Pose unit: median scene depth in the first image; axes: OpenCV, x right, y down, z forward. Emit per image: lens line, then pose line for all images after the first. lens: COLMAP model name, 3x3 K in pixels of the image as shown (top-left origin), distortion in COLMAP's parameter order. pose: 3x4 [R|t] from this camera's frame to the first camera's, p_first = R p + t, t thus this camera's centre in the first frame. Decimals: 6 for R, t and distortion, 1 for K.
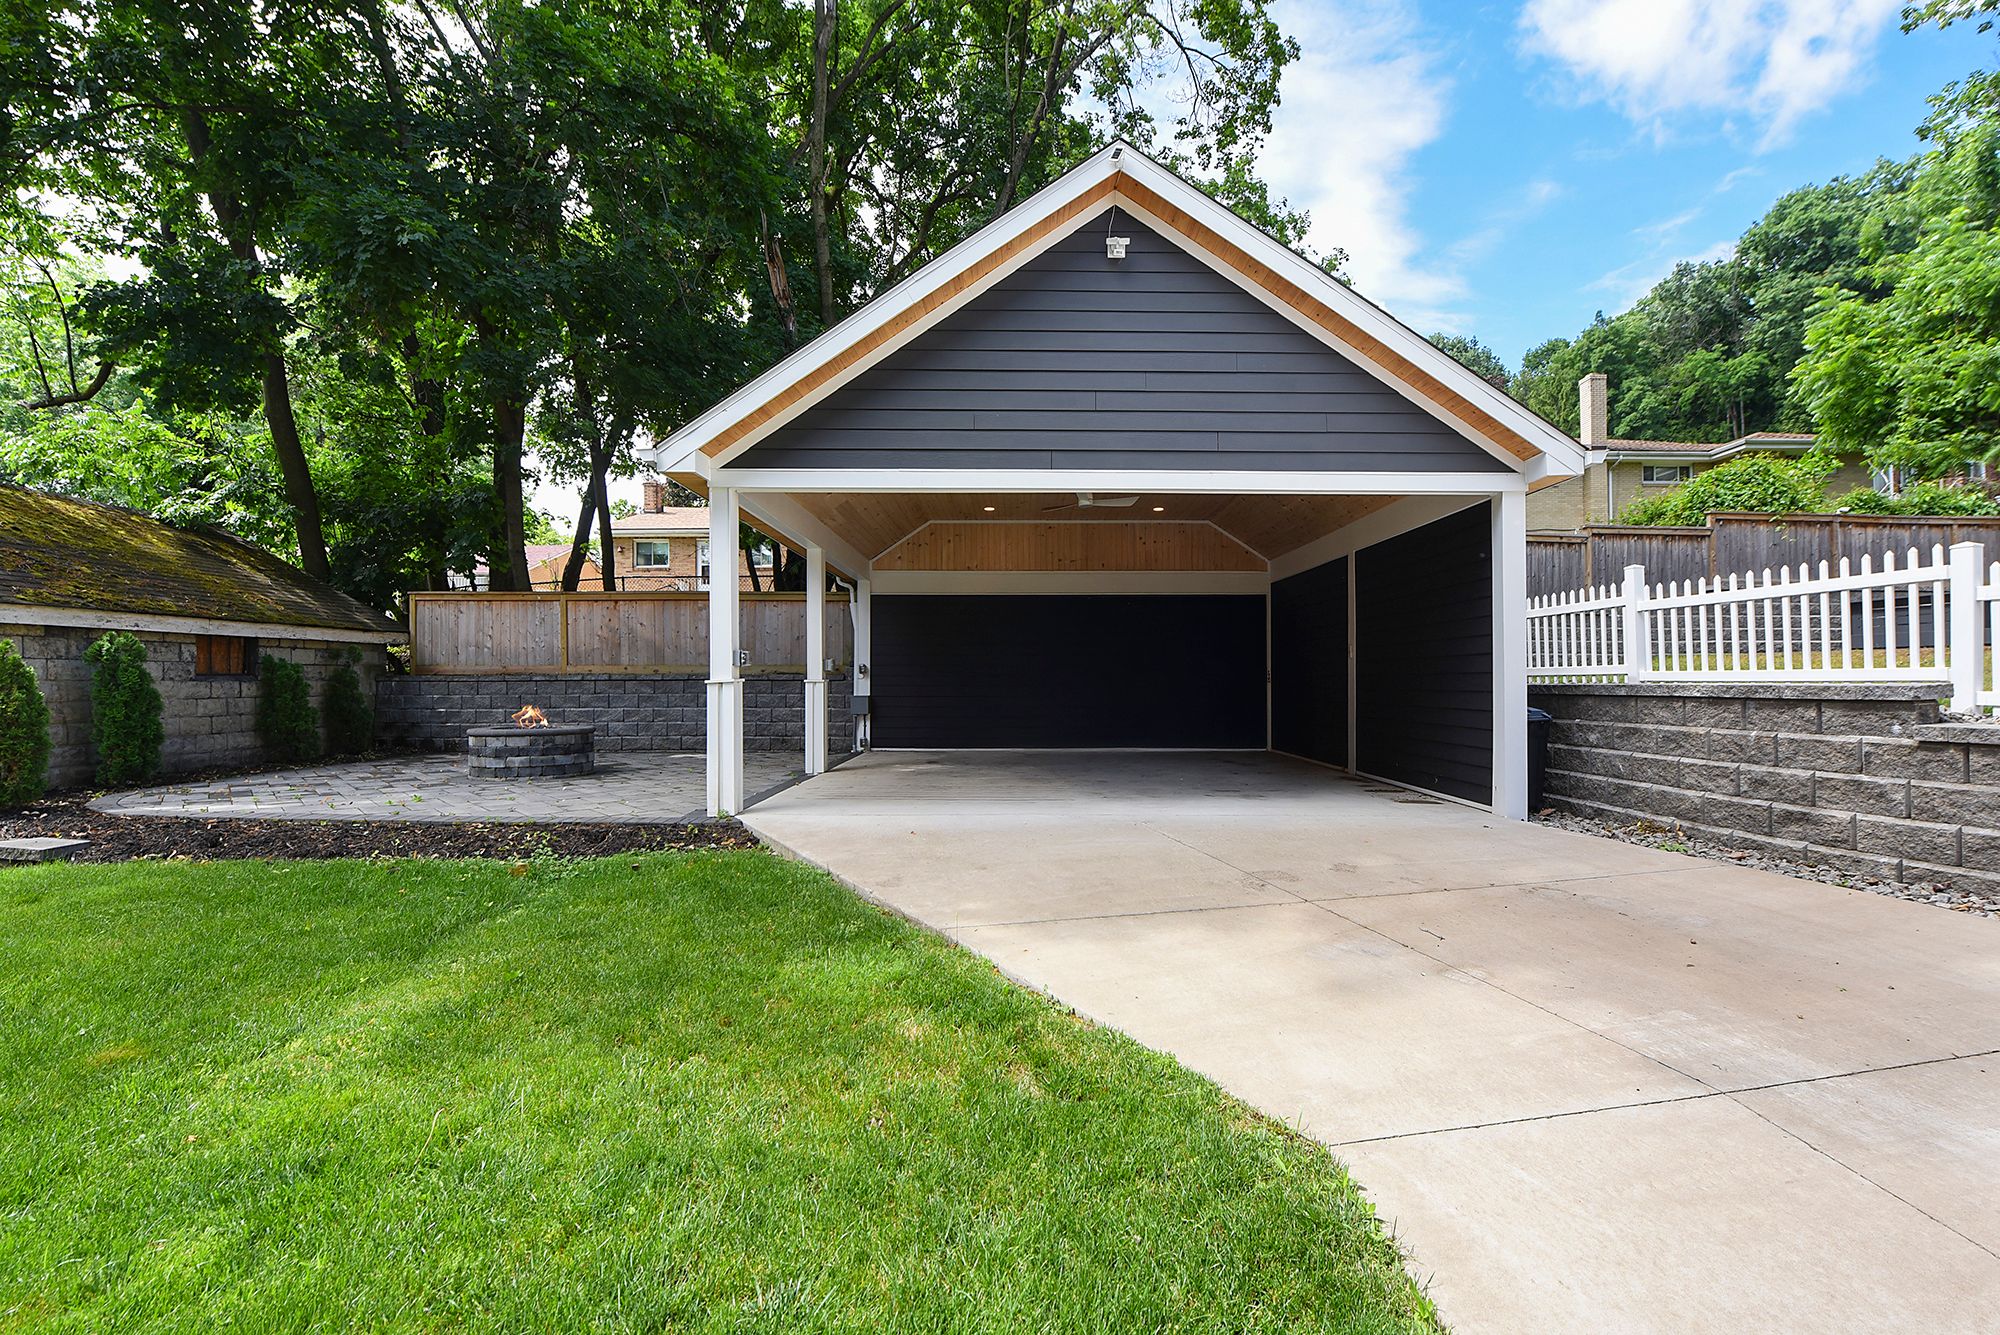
lens RADIAL K [[923.4, 0, 1000.0], [0, 923.4, 627.9], [0, 0, 1]] dist [-0.024236, -0.000191]
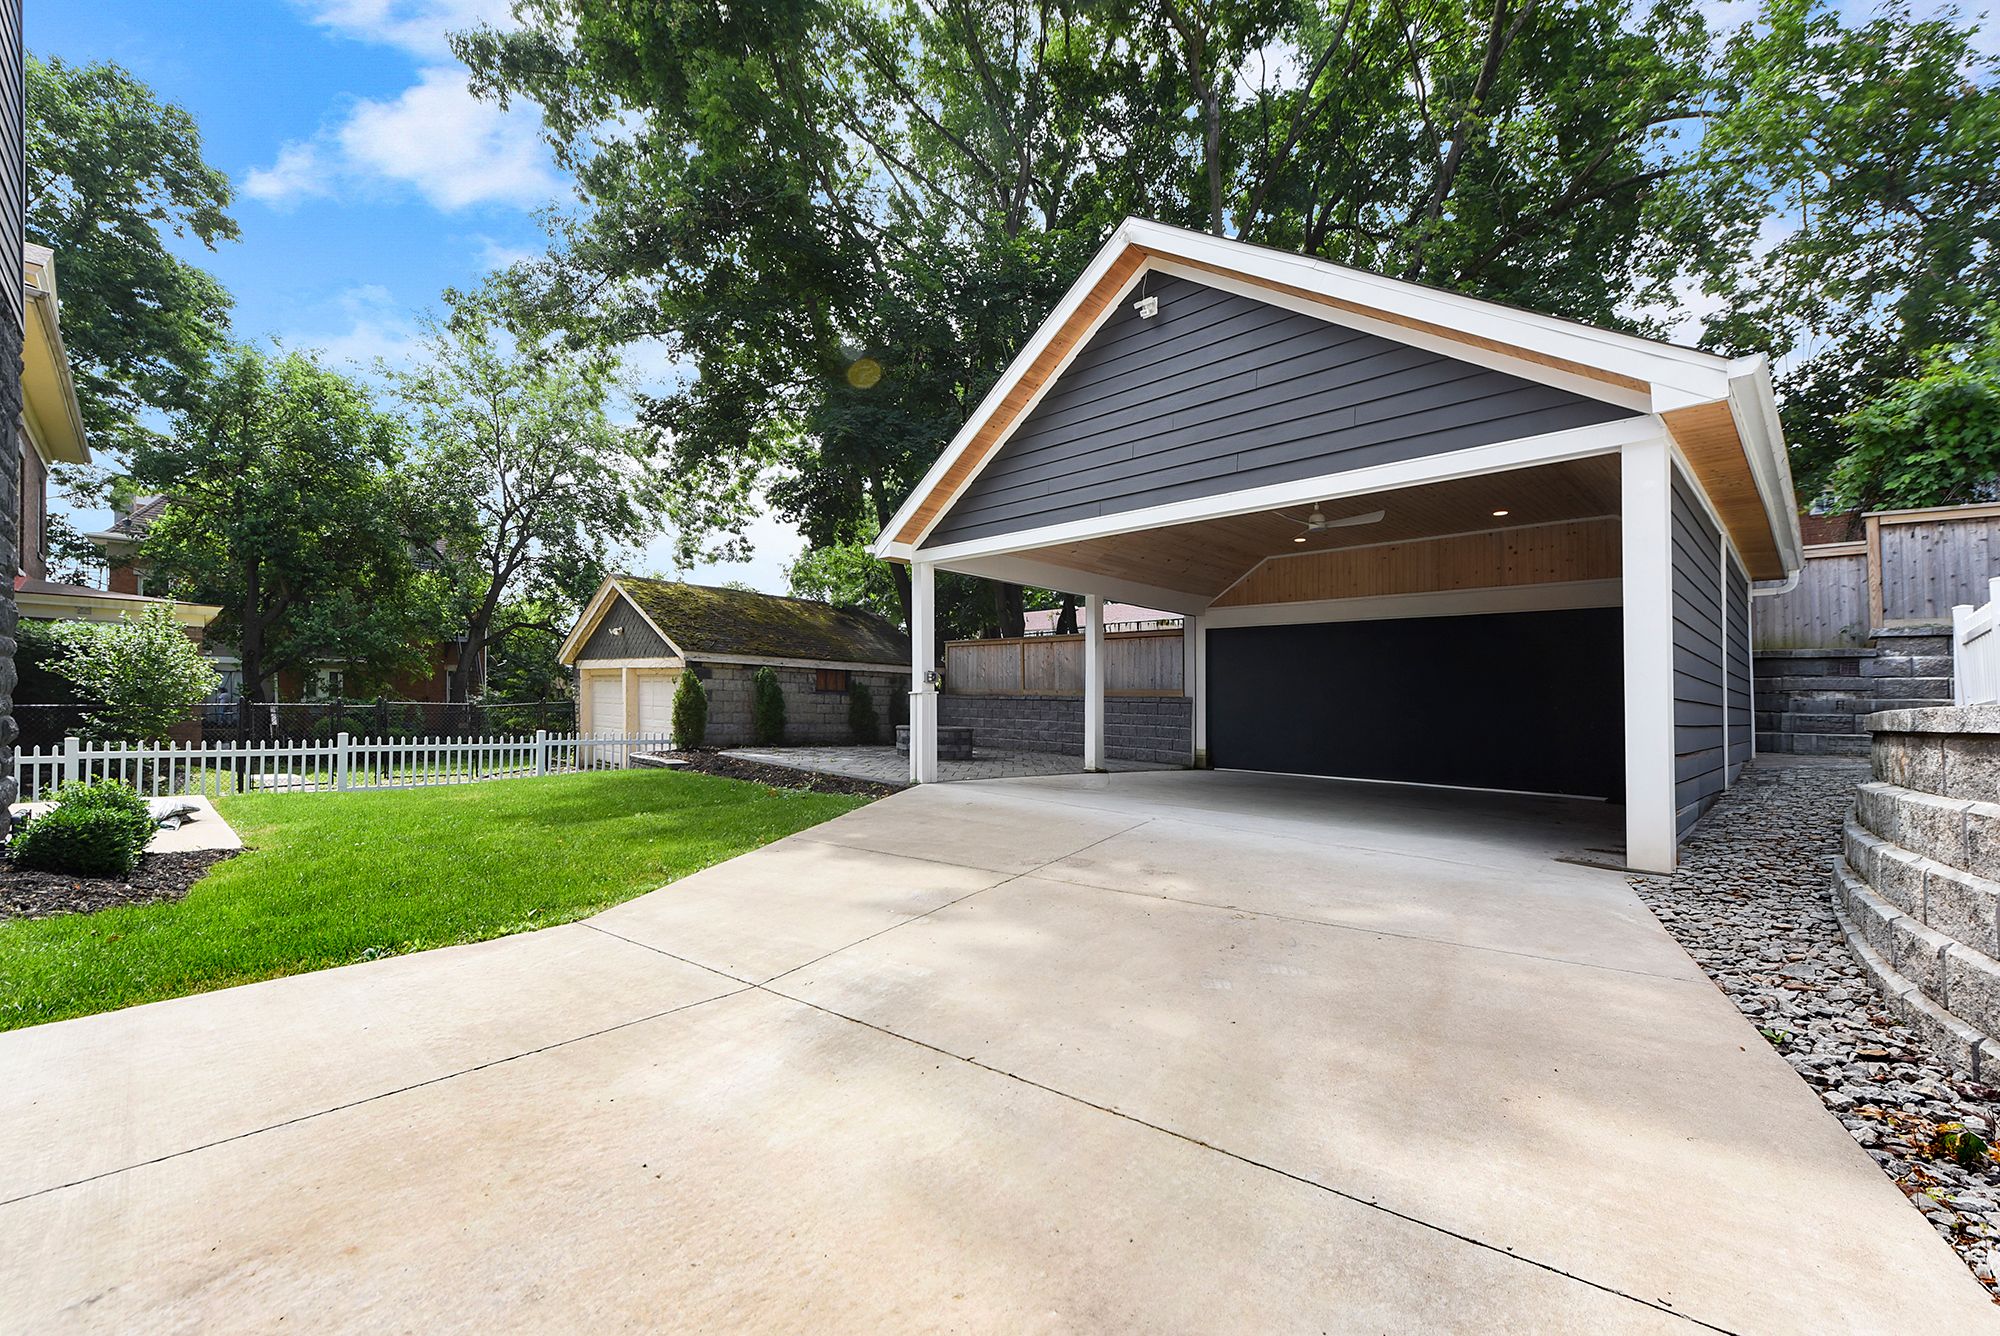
lens RADIAL K [[830.4, 0, 973.9], [0, 830.4, 666.1], [0, 0, 1]] dist [0.002025, 0.000092]
pose [[0.657771, -0.014801, -0.753073, 0.674504], [0.011742, 0.999887, -0.009396, 0.025676], [0.753127, -0.002662, 0.657870, 0.160555]]
